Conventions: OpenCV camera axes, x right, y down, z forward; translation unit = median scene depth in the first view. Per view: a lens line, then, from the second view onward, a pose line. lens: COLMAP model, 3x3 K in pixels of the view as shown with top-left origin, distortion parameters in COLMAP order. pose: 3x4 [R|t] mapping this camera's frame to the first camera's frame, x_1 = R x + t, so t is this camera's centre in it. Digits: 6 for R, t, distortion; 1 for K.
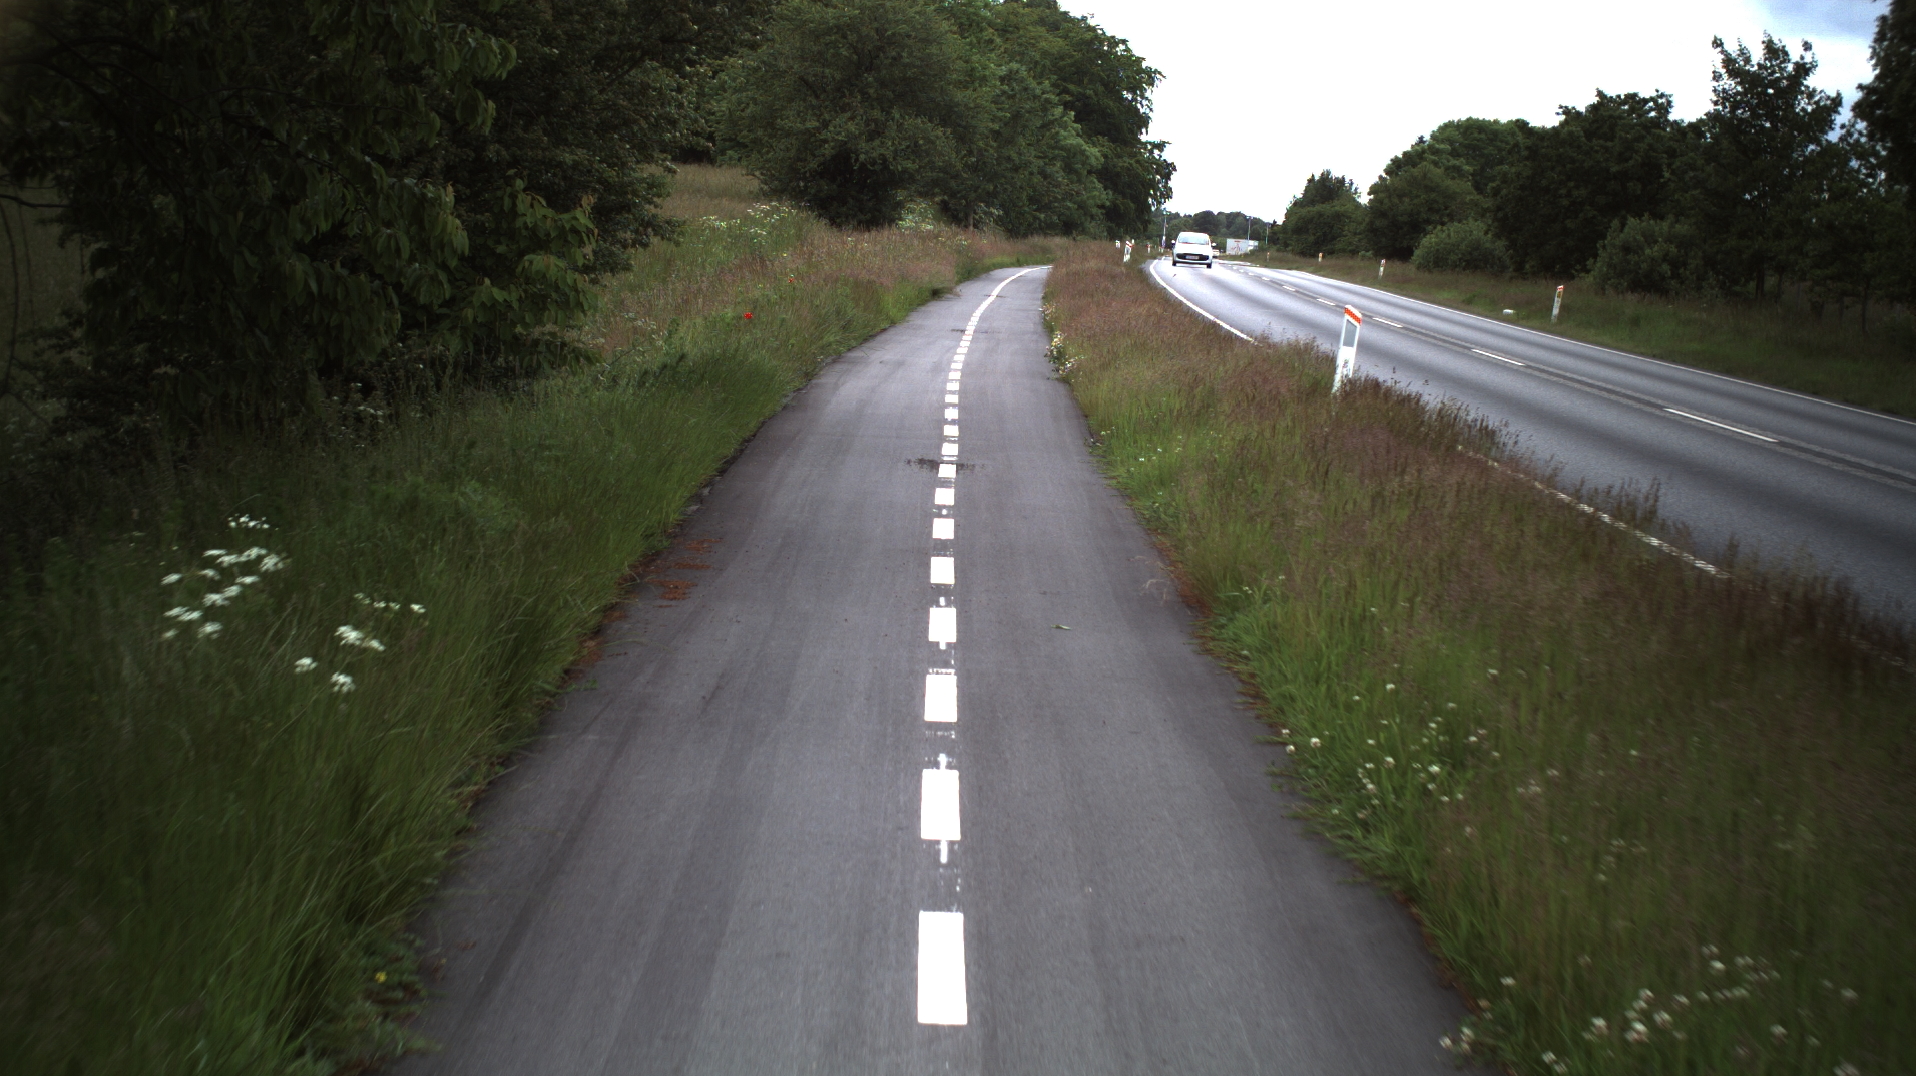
lens RADIAL K [[4288.4, 0, 961.7], [0, 4288.4, 547.0], [0, 0, 1]] dist [-0.350761, 0.000000]
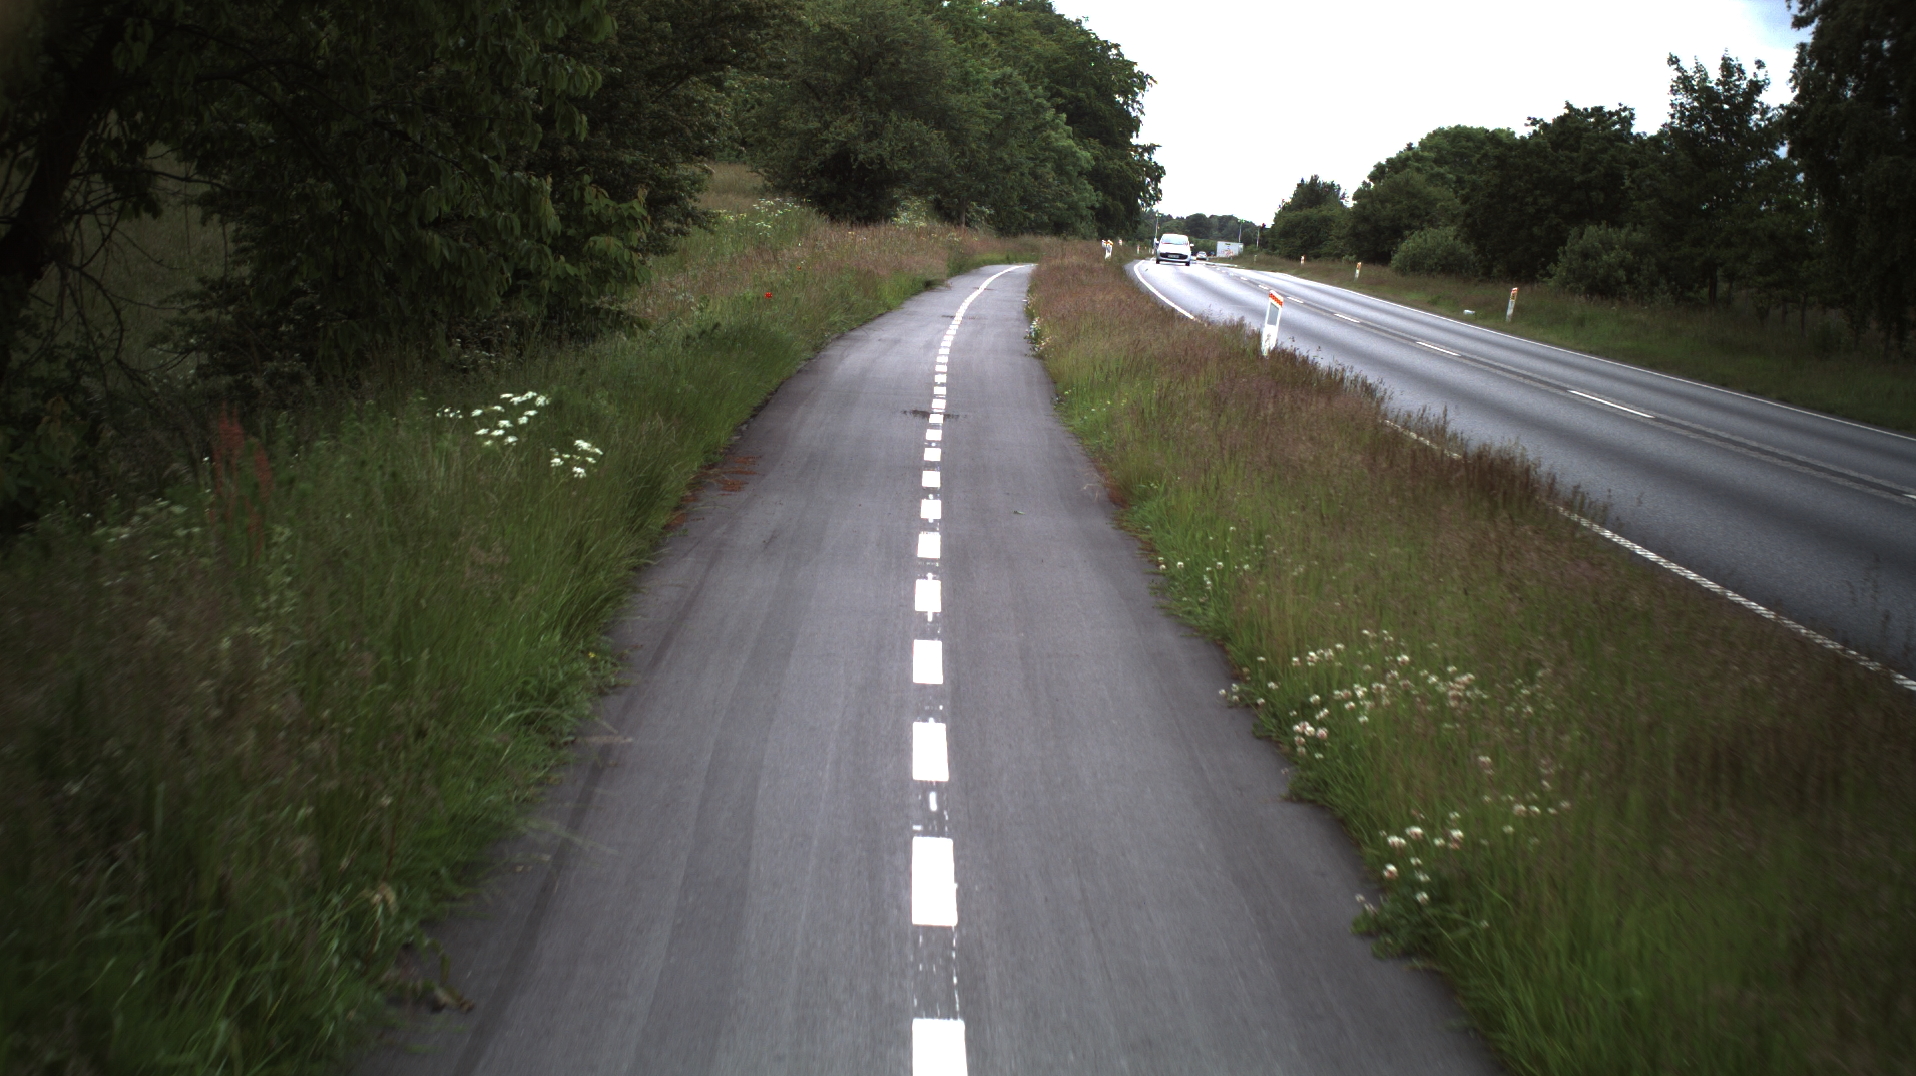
lens RADIAL K [[4288.4, 0, 952.5], [0, 4288.4, 530.4], [0, 0, 1]] dist [-0.350761, 0.000000]
pose [[0.999875, 0.015787, 0.000600, 0.000295], [-0.015785, 0.999869, -0.003633, 0.005193], [-0.000658, 0.003623, 0.999993, -0.063065]]
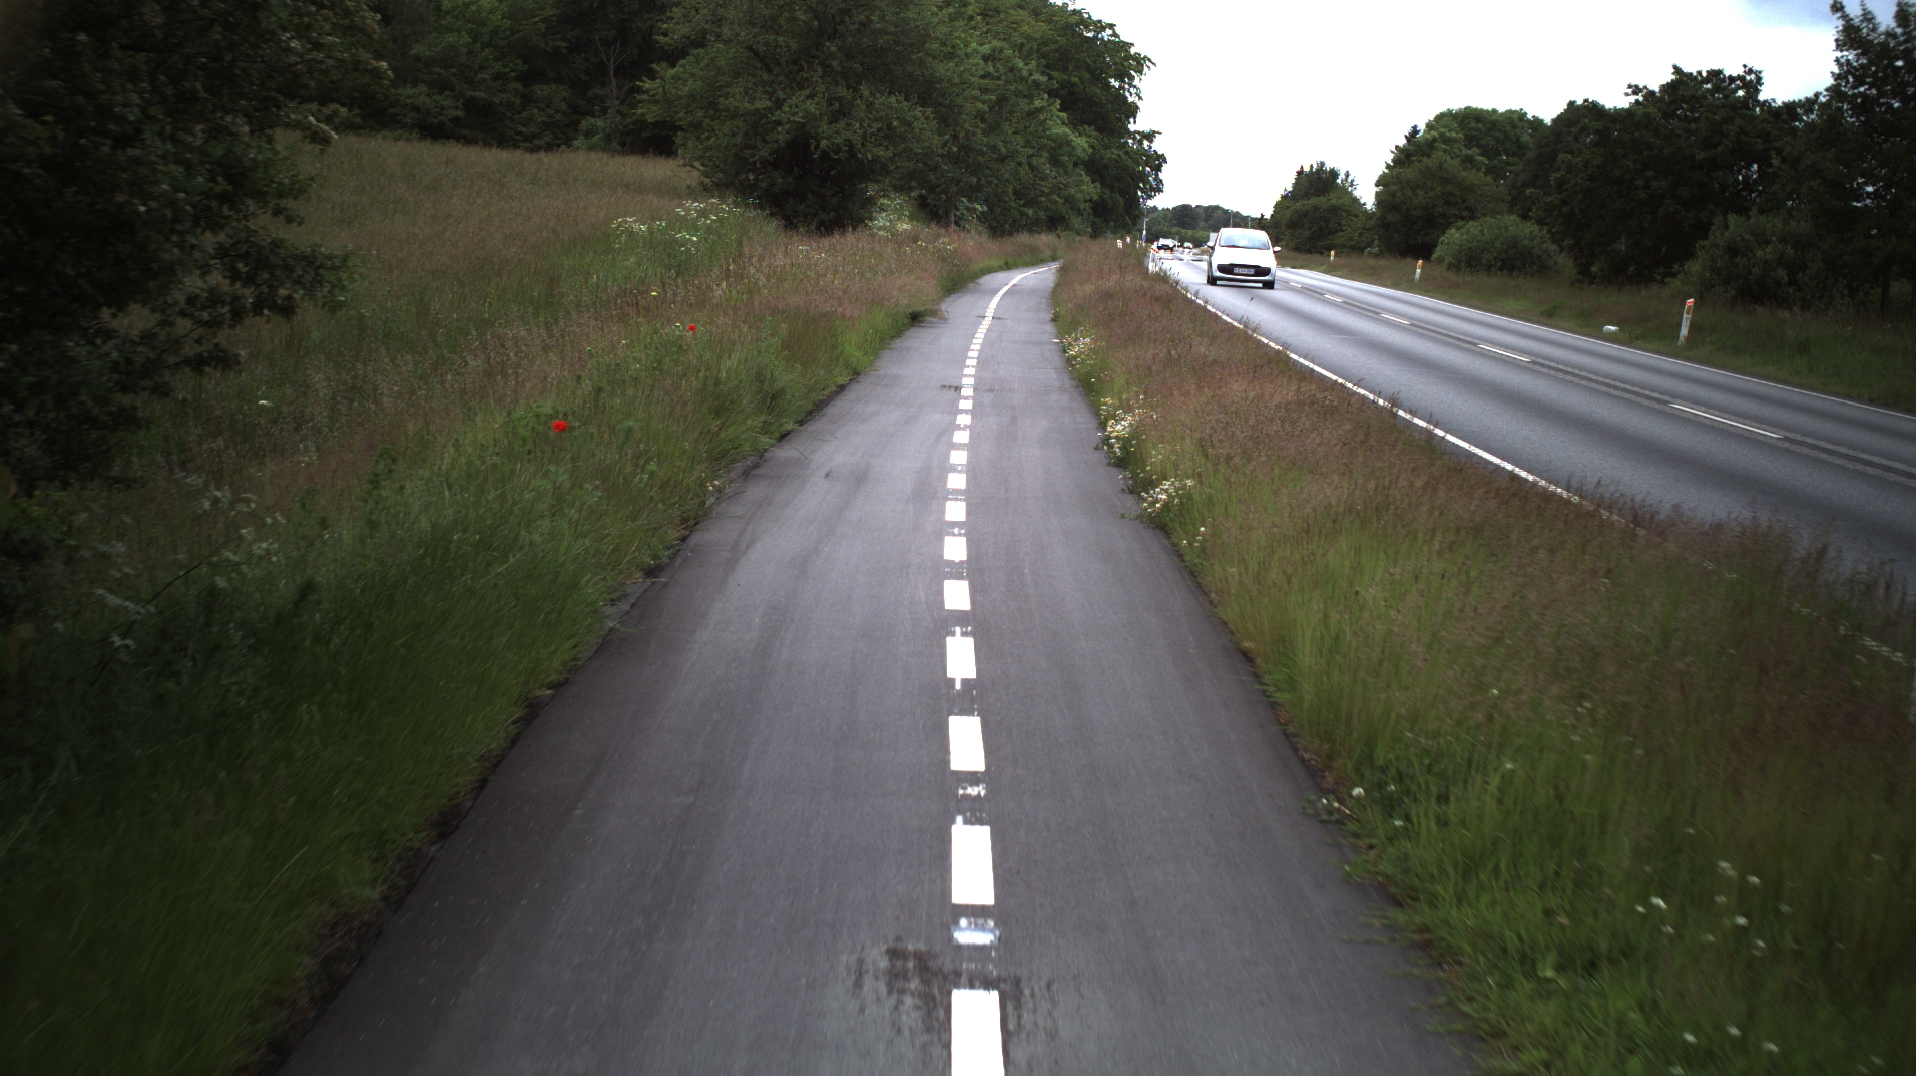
lens RADIAL K [[4288.4, 0, 963.4], [0, 4288.4, 536.6], [0, 0, 1]] dist [-0.350761, 0.000000]
pose [[0.999974, -0.004287, 0.005807, -0.001677], [0.004293, 0.999990, -0.001038, -0.015541], [-0.005802, 0.001063, 0.999983, 0.189495]]
